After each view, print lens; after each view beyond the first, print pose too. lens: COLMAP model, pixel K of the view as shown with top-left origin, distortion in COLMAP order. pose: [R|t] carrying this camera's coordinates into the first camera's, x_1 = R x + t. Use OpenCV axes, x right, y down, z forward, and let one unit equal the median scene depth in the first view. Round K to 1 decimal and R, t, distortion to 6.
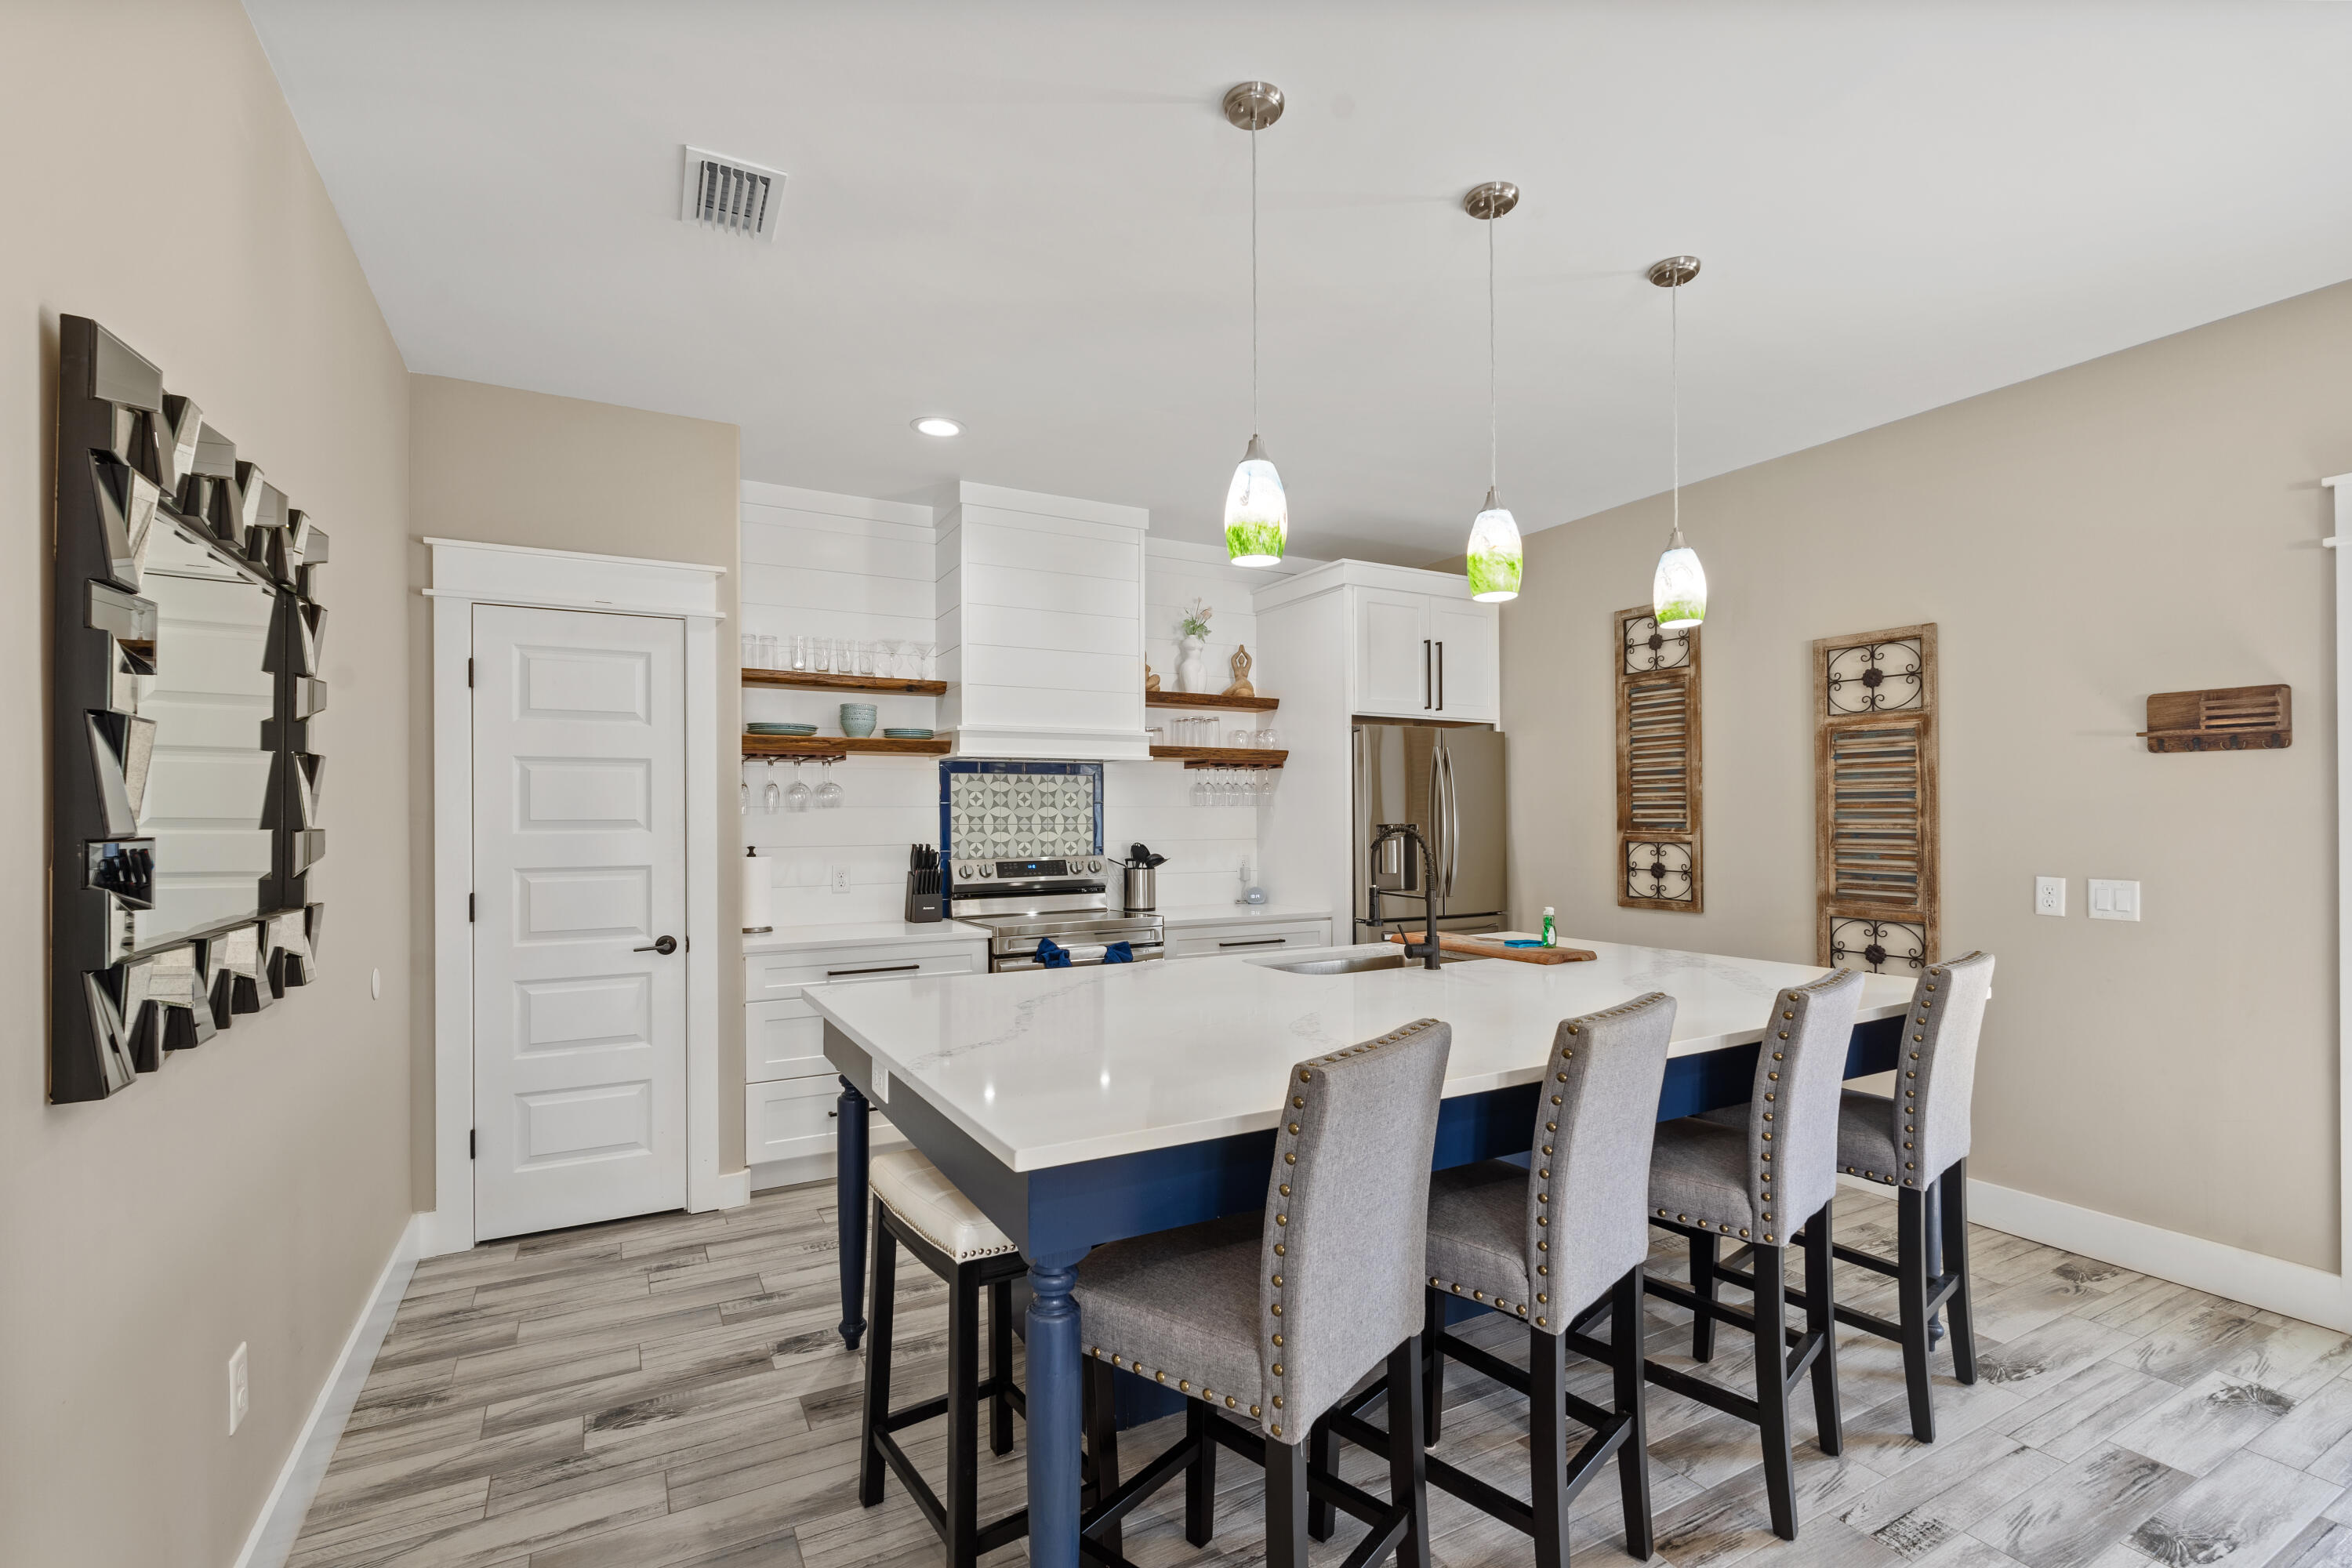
lens RADIAL K [[1043.0, 0, 1170.7], [0, 1043.0, 814.8], [0, 0, 1]] dist [-0.001750, -0.000162]
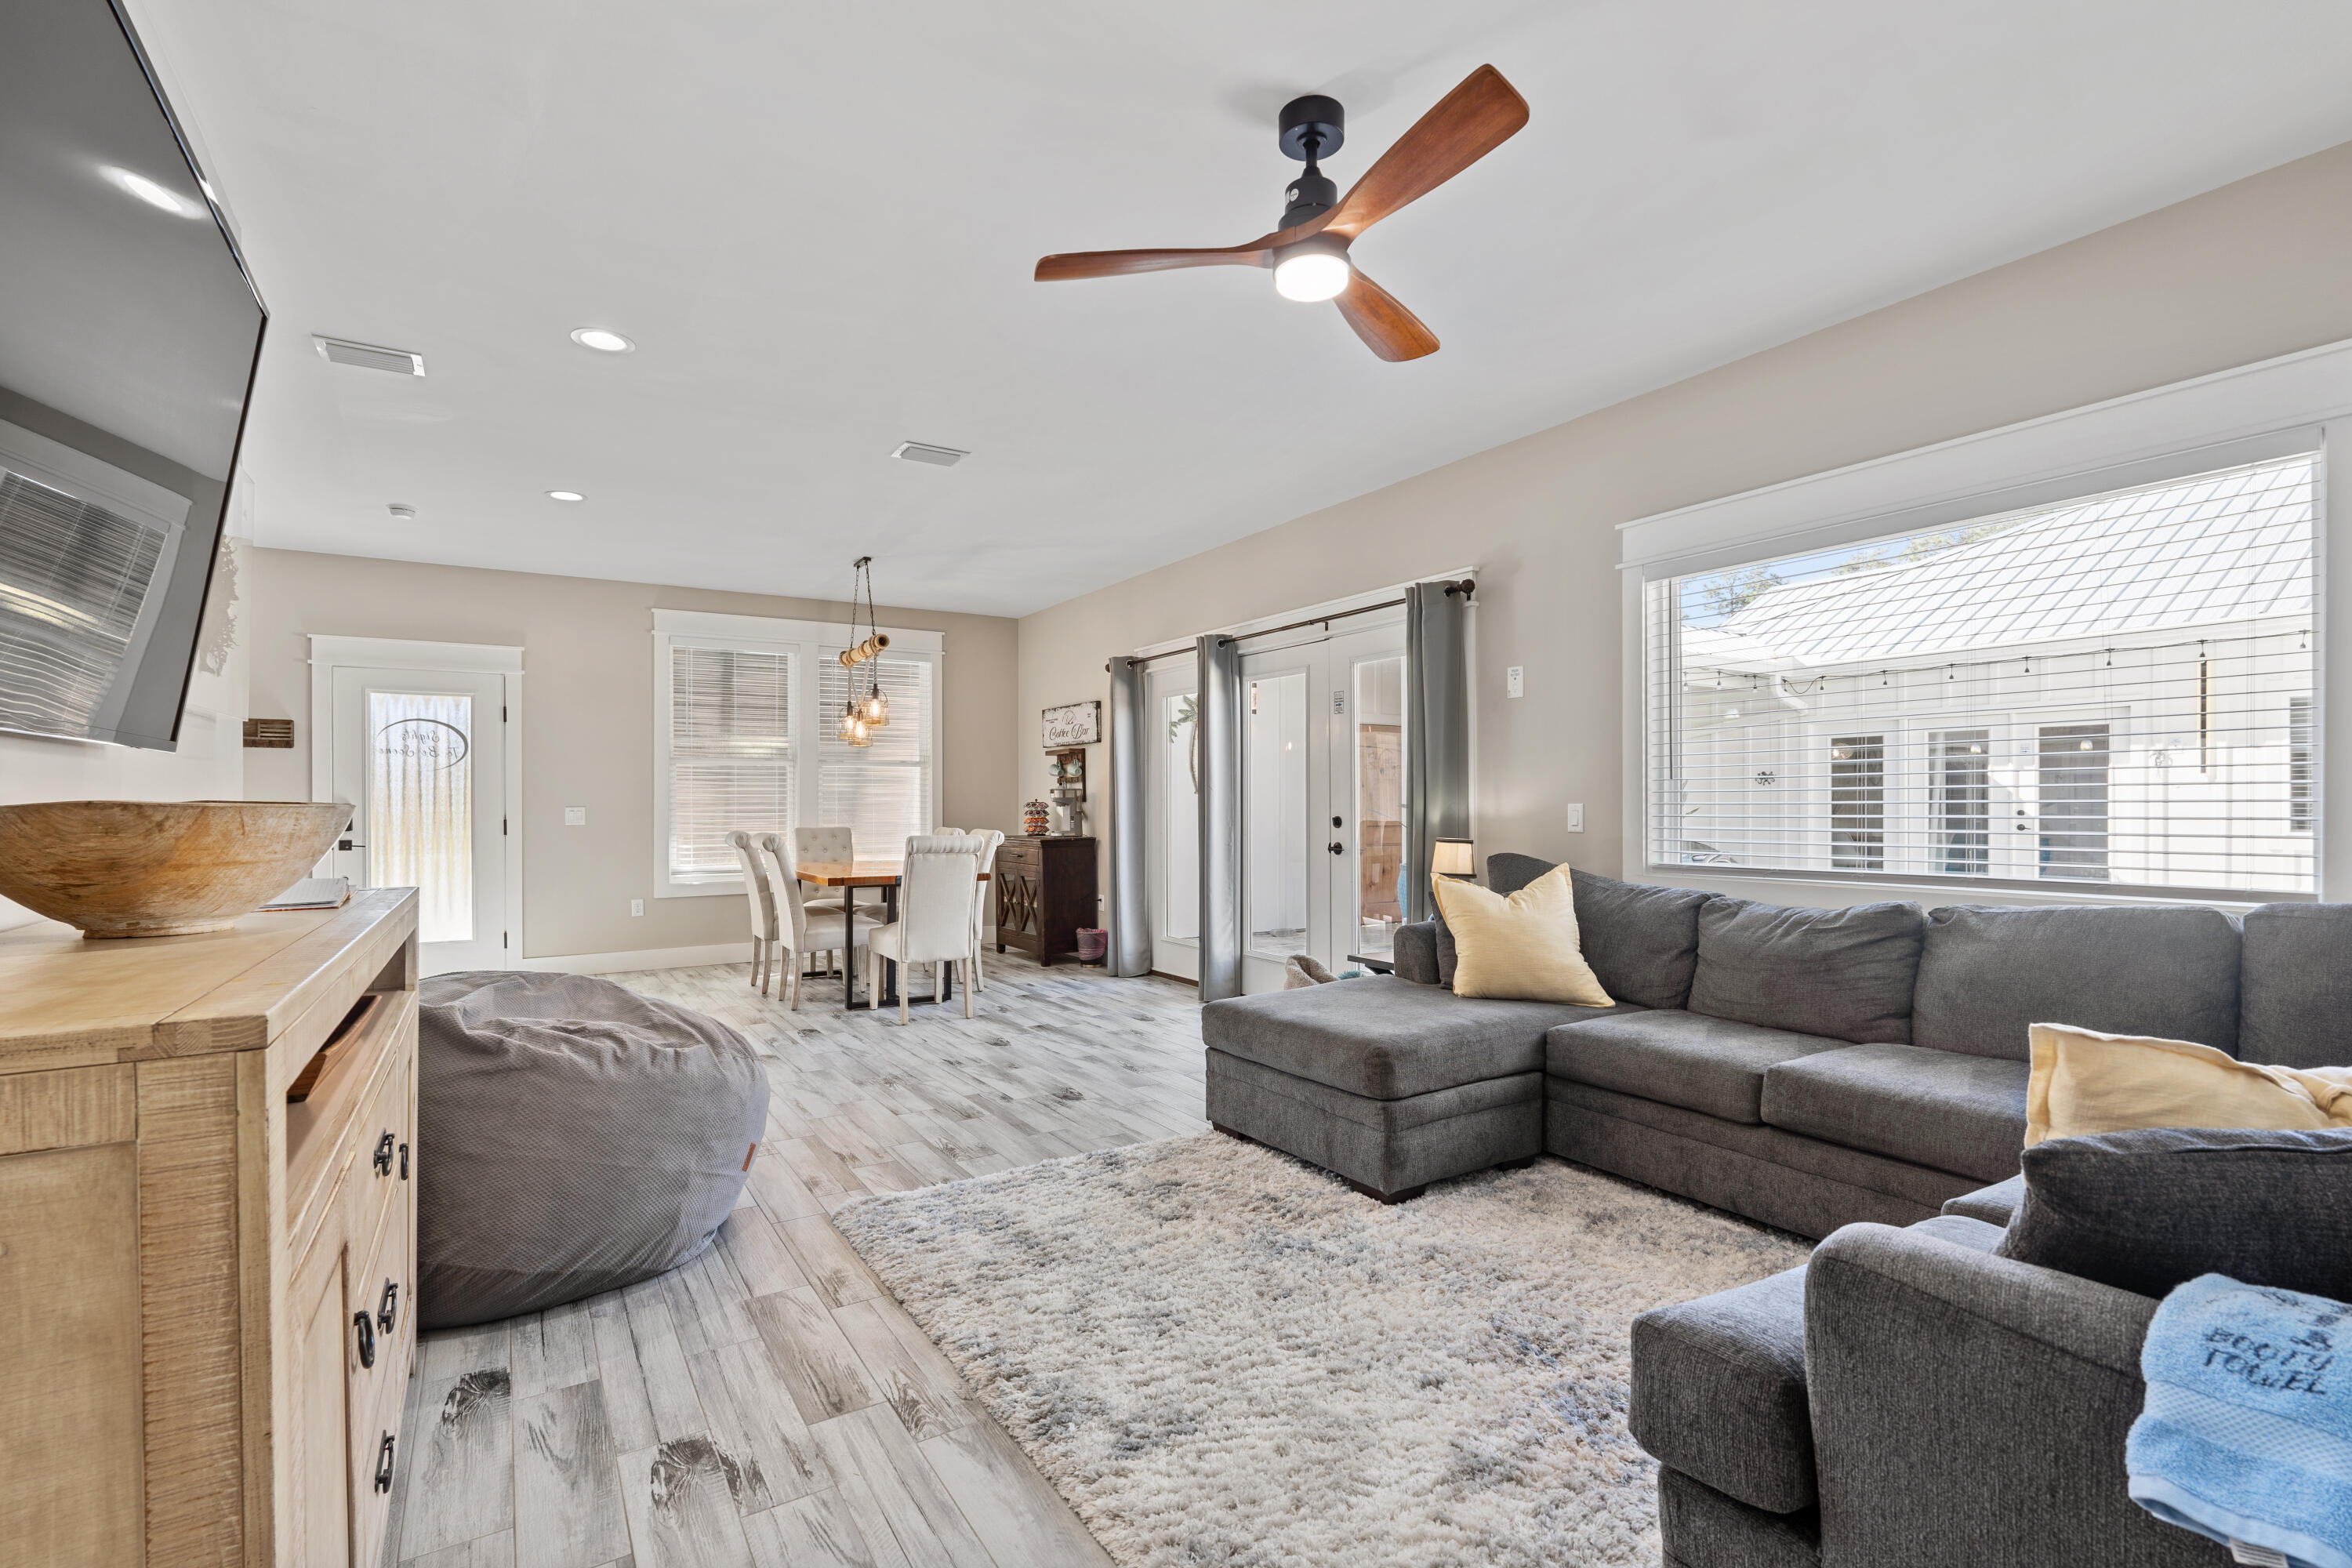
lens RADIAL K [[1064.8, 0, 1172.5], [0, 1064.8, 799.9], [0, 0, 1]] dist [-0.005921, 0.004107]
pose [[-0.065210, 0.007935, 0.997840, -0.820686], [0.002894, 0.999966, -0.007763, 0.043379], [-0.997867, 0.002382, -0.065231, -0.458865]]
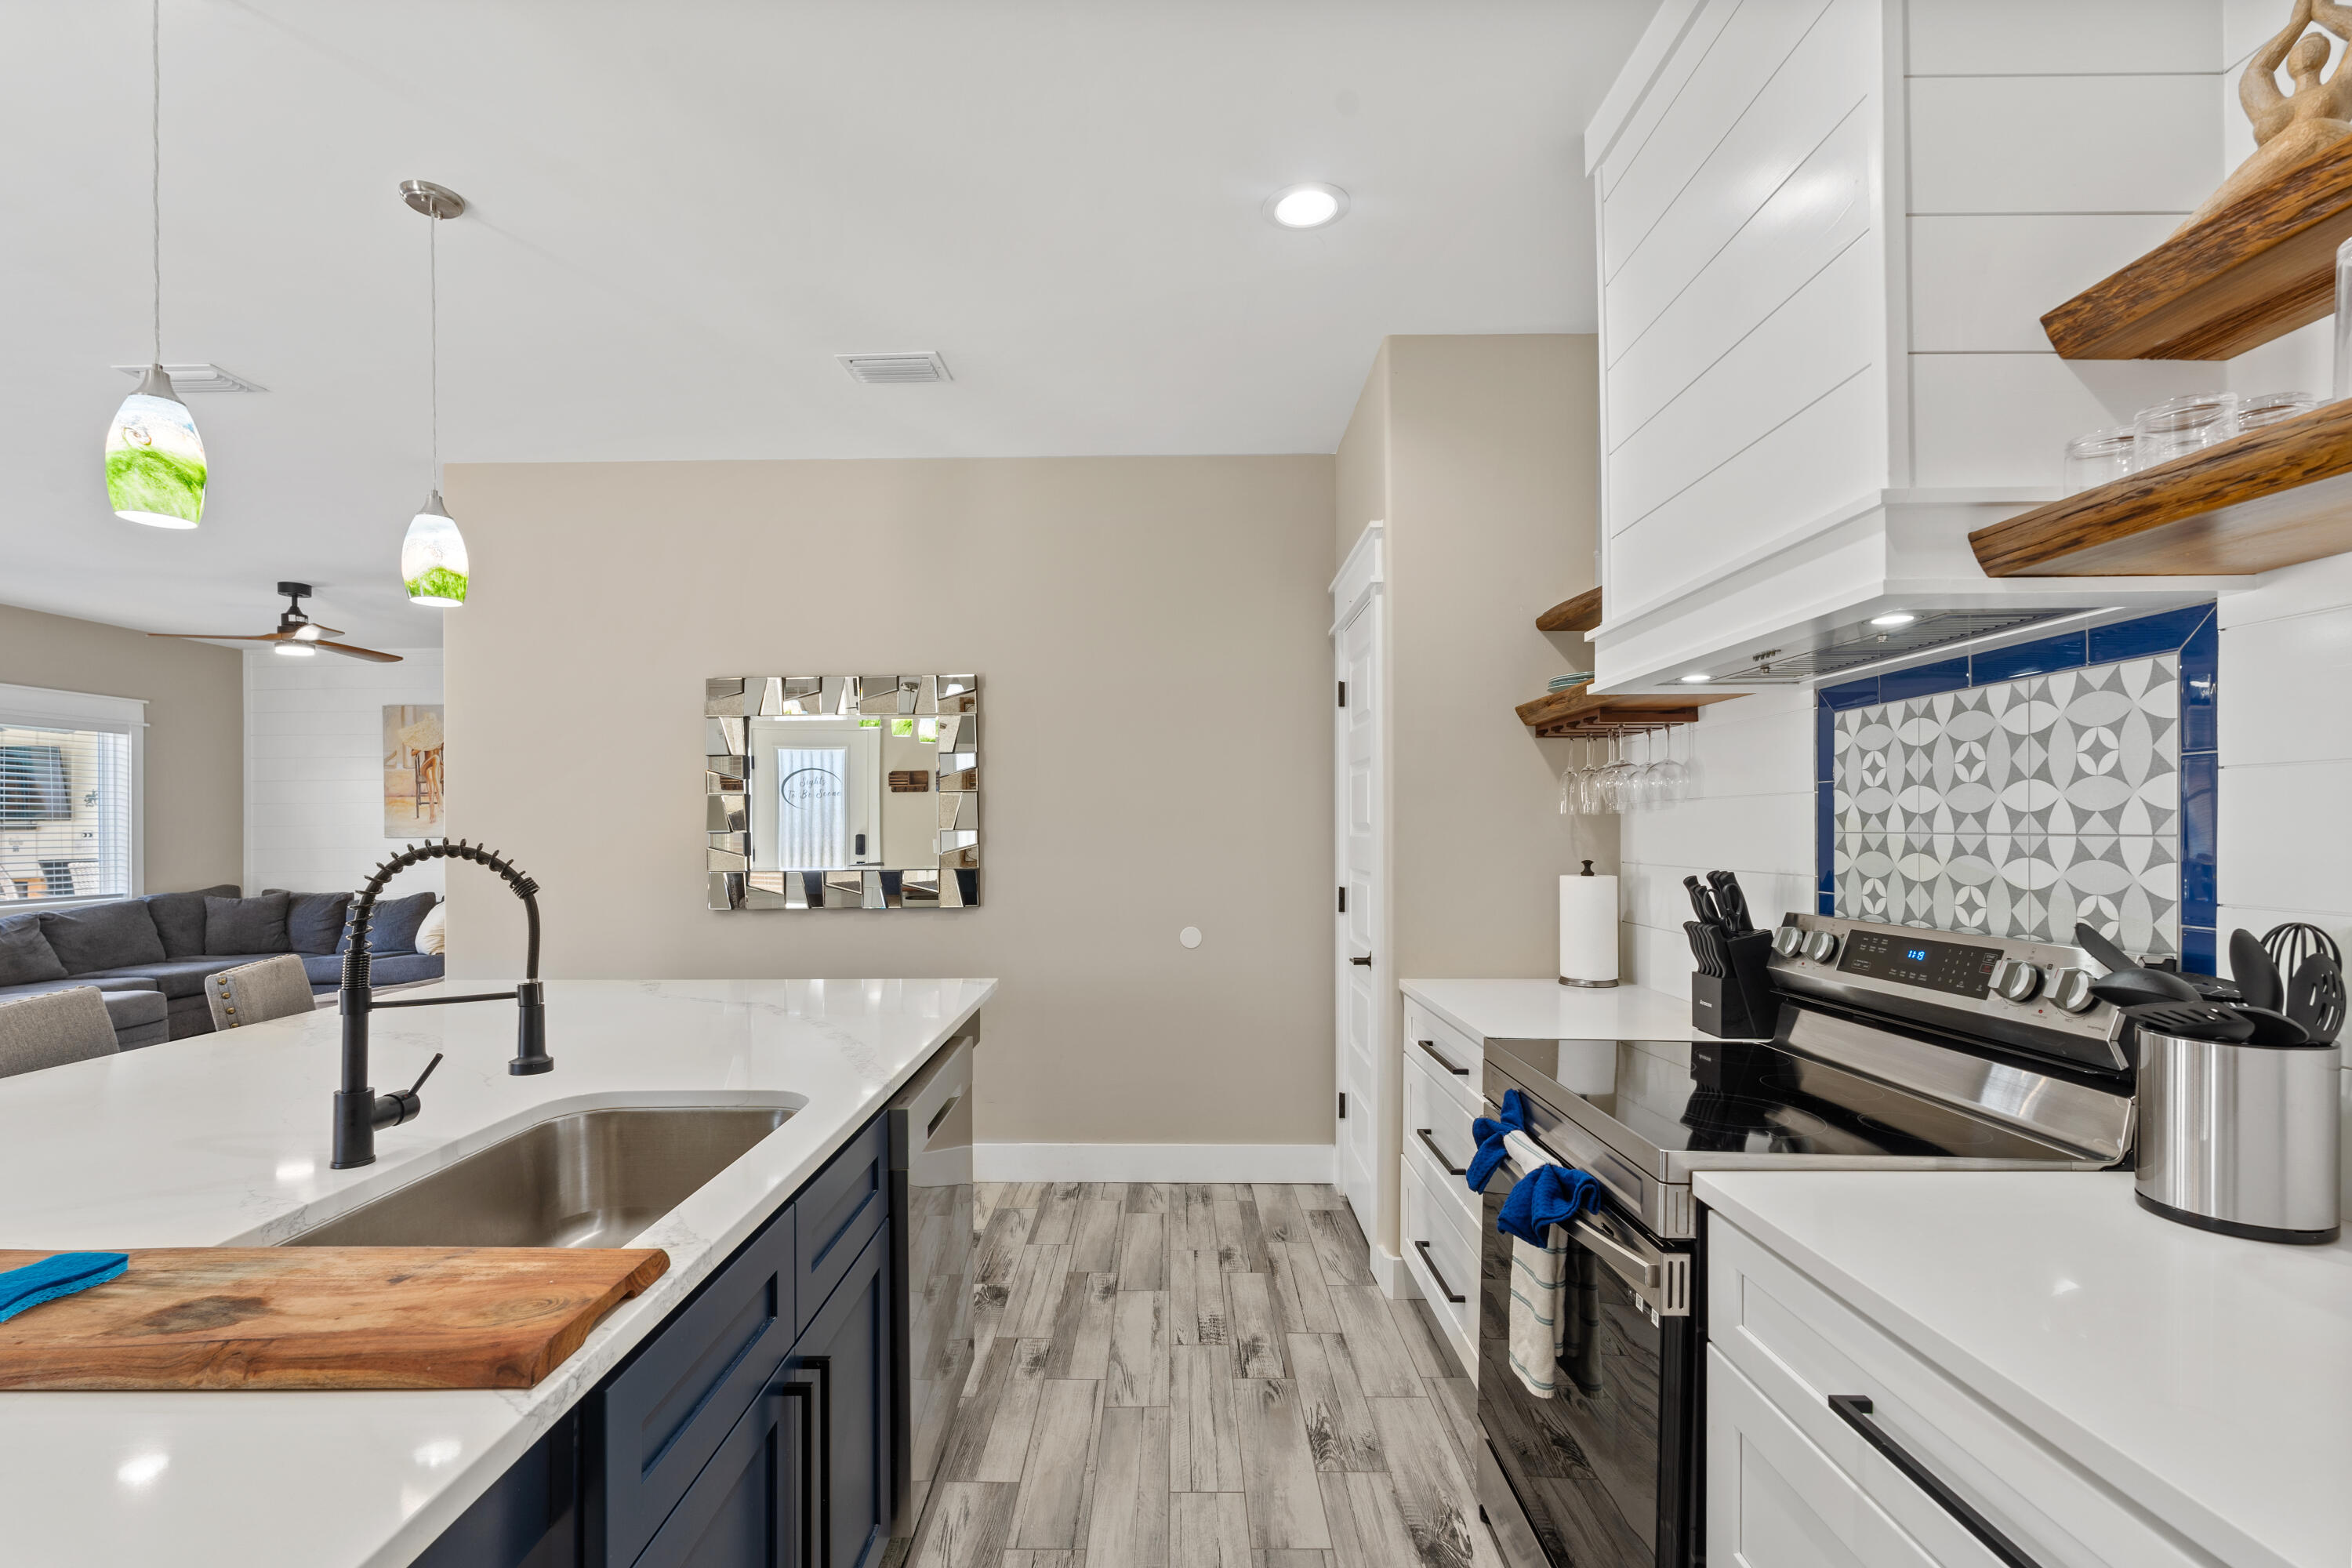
lens RADIAL K [[1052.3, 0, 1167.8], [0, 1052.3, 829.4], [0, 0, 1]] dist [-0.001838, -0.000366]
pose [[-0.484674, 0.007840, -0.874660, 0.306186], [0.009087, 0.999951, 0.003928, 0.004006], [0.874648, -0.006044, -0.484722, 0.985203]]
